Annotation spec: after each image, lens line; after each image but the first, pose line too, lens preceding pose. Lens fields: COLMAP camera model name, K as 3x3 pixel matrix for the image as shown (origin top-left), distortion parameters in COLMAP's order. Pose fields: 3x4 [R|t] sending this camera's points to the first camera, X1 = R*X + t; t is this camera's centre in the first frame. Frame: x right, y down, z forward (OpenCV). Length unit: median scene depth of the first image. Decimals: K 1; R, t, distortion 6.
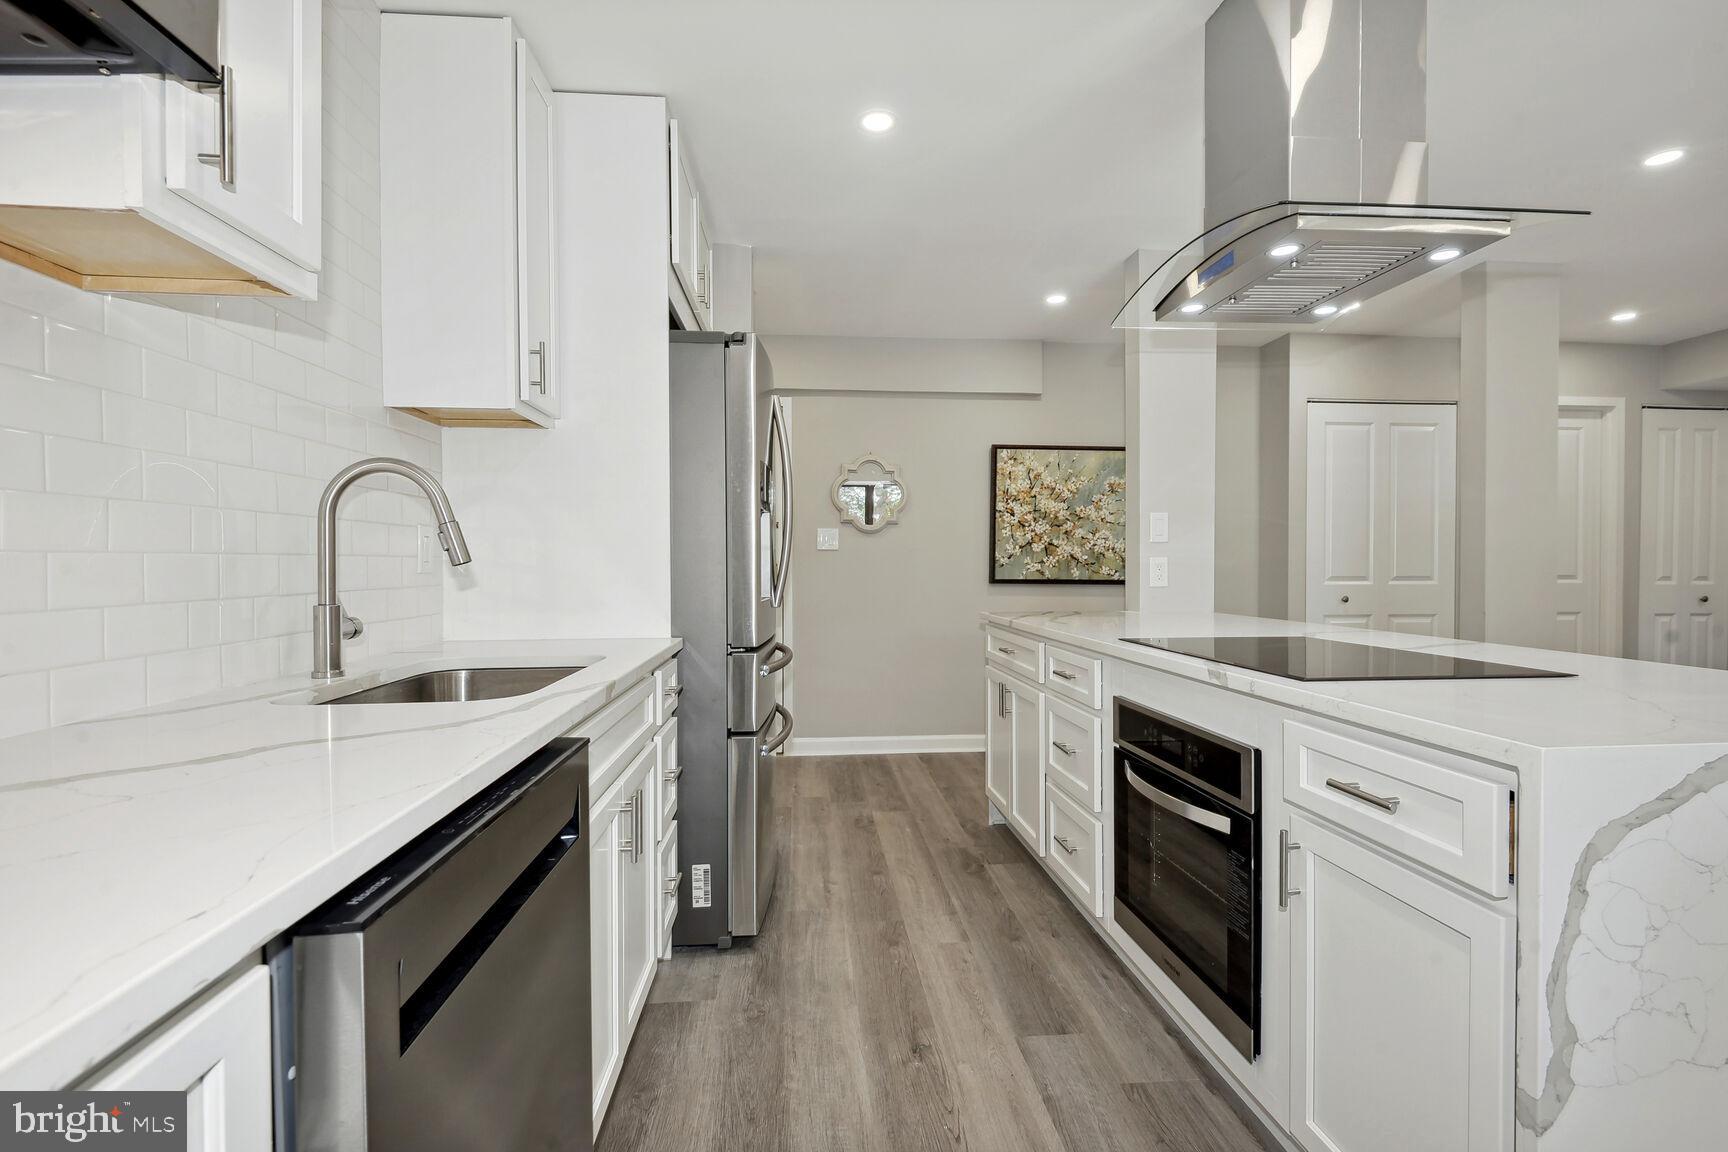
lens RADIAL K [[790.8, 0, 864.0], [0, 790.8, 576.0], [0, 0, 1]] dist [0.014463, 0.000037]
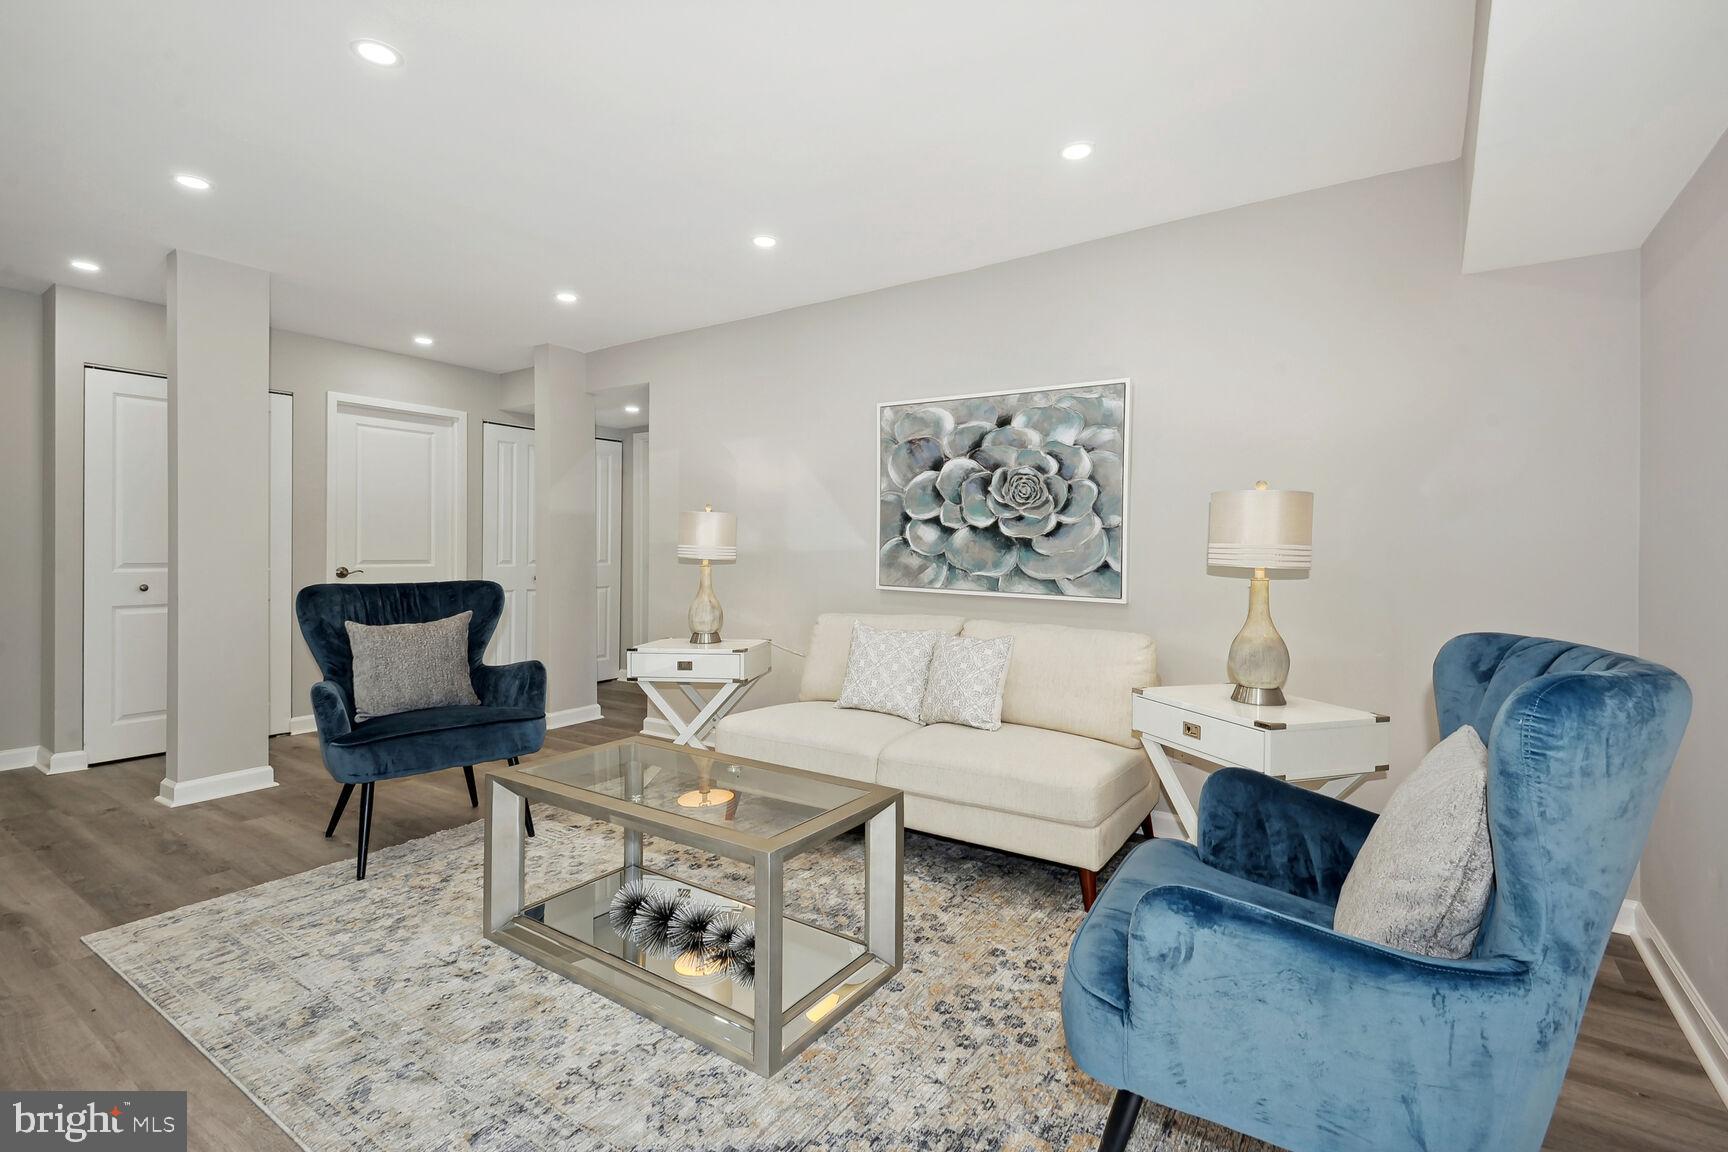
lens RADIAL K [[797.2, 0, 869.2], [0, 797.2, 555.5], [0, 0, 1]] dist [0.035137, -0.022923]
pose [[0.641063, -0.002667, 0.767484, 0.731240], [0.007670, 0.999966, -0.002931, 0.001986], [-0.767450, 0.007765, 0.641062, -0.416570]]
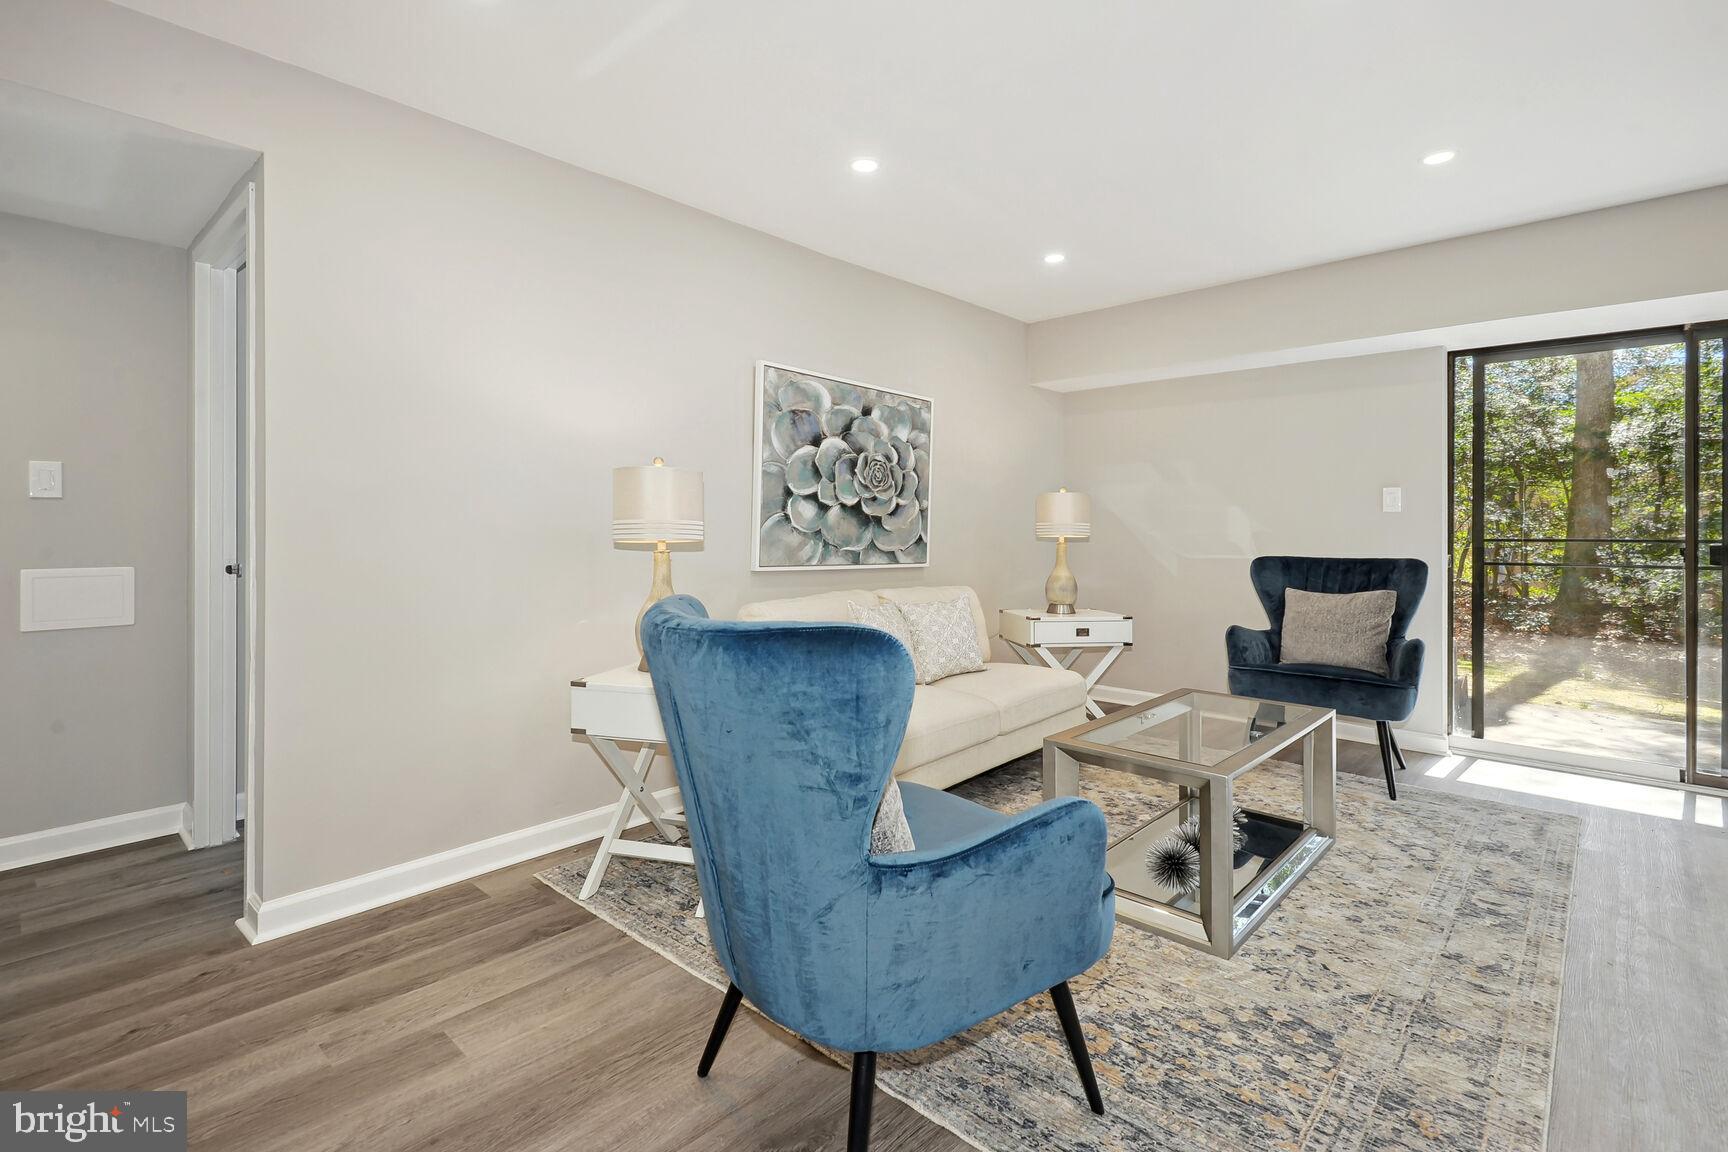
lens RADIAL K [[814.3, 0, 860.0], [0, 814.3, 534.5], [0, 0, 1]] dist [0.036821, -0.019032]
pose [[-0.667880, -0.004088, 0.744258, 0.778298], [0.011631, 0.999805, 0.015929, -0.019209], [-0.744178, 0.019295, -0.667702, 1.293022]]
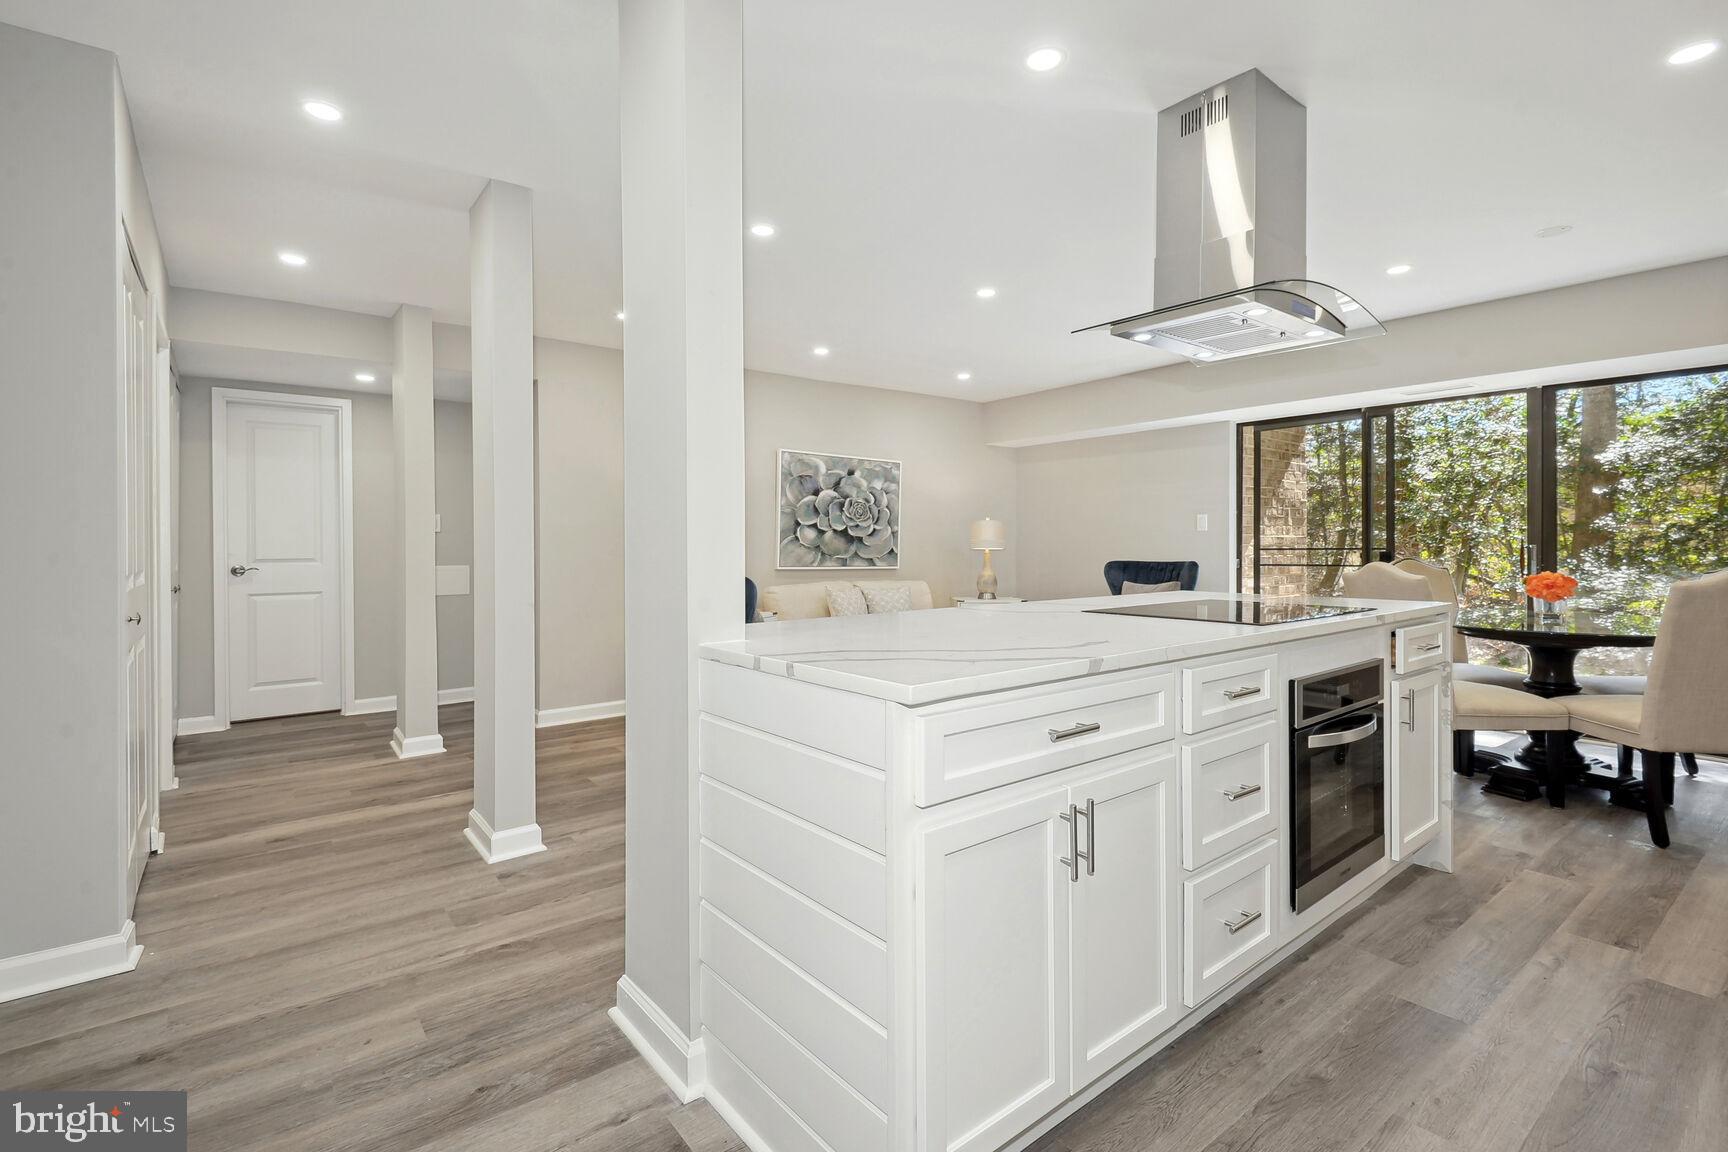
lens RADIAL K [[797.2, 0, 869.2], [0, 797.2, 555.5], [0, 0, 1]] dist [0.035137, -0.022923]
pose [[-0.548439, -0.007410, 0.836158, -0.167155], [0.019436, 0.999578, 0.021606, -0.023247], [-0.835965, 0.028101, -0.548063, 1.559888]]
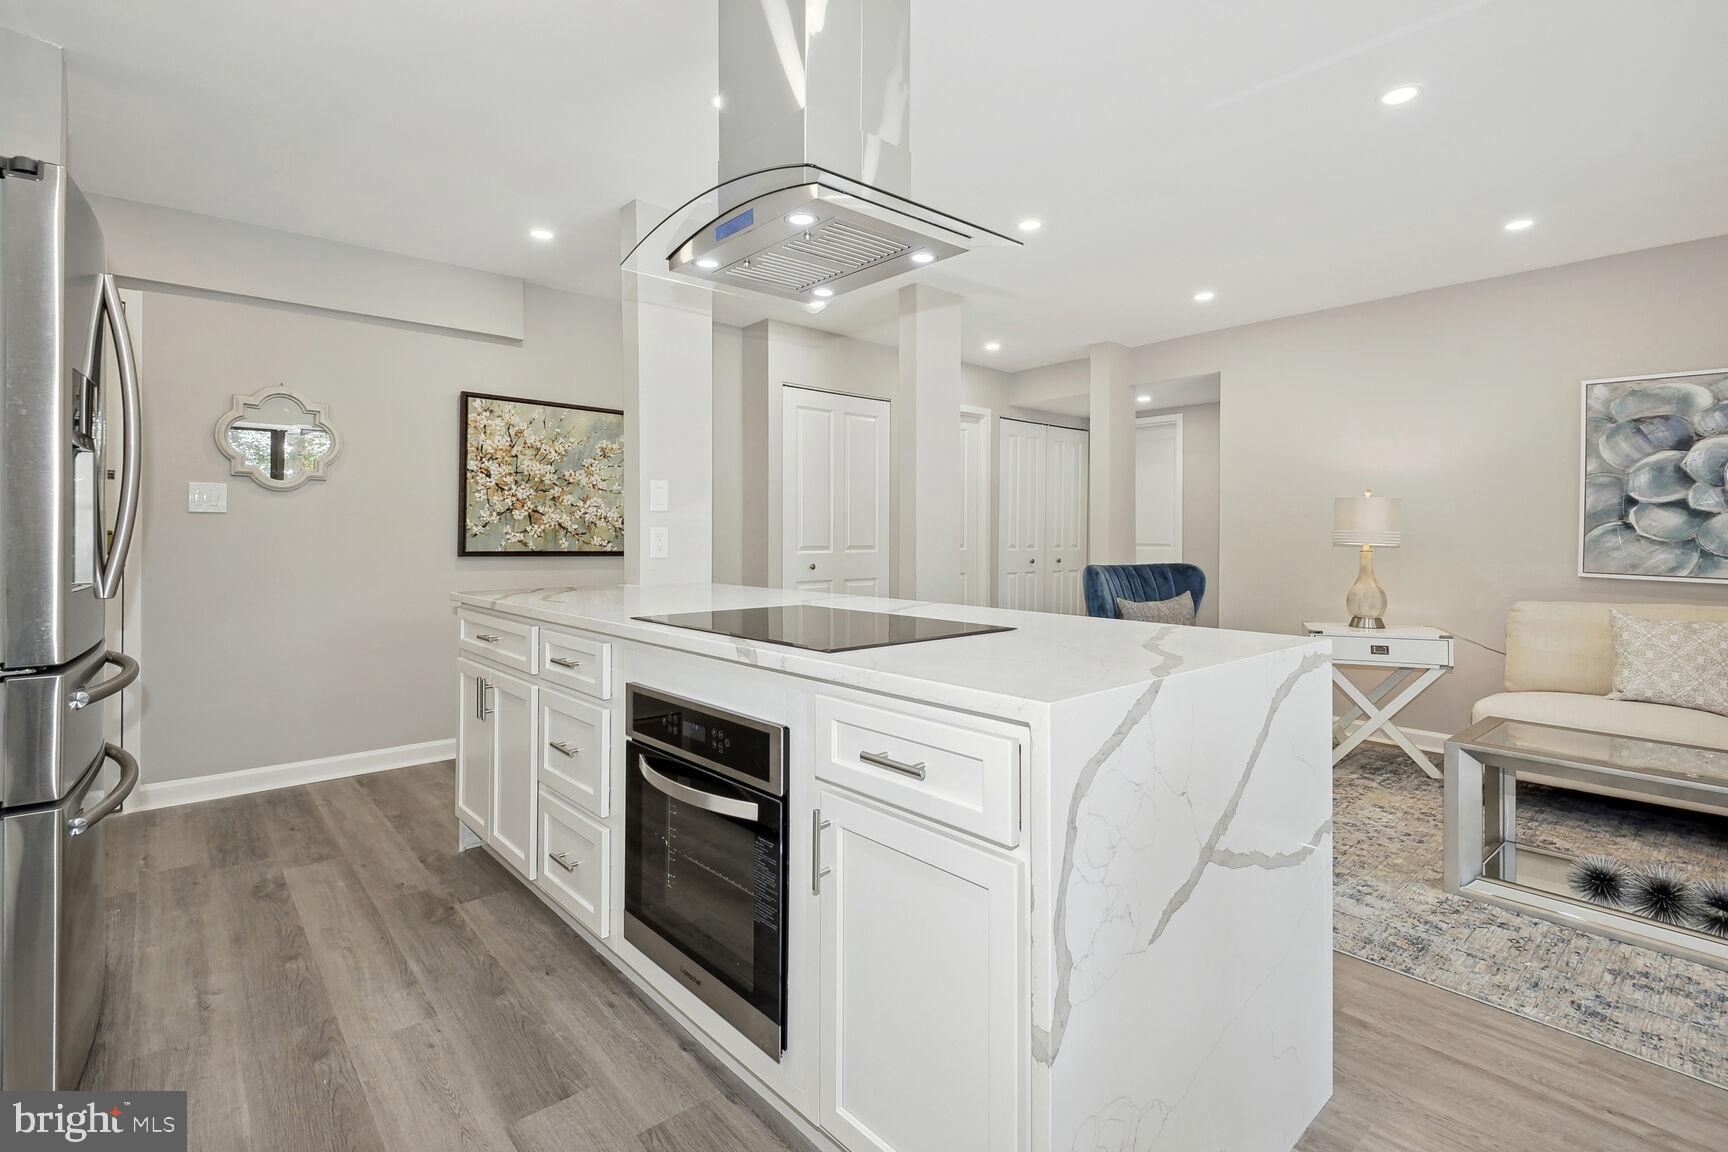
lens RADIAL K [[814.3, 0, 860.0], [0, 814.3, 534.5], [0, 0, 1]] dist [0.036821, -0.019032]
pose [[0.811926, 0.003874, 0.583748, -0.005027], [0.004841, 0.999899, -0.013369, -0.000663], [-0.583740, 0.013681, 0.811825, 0.079852]]
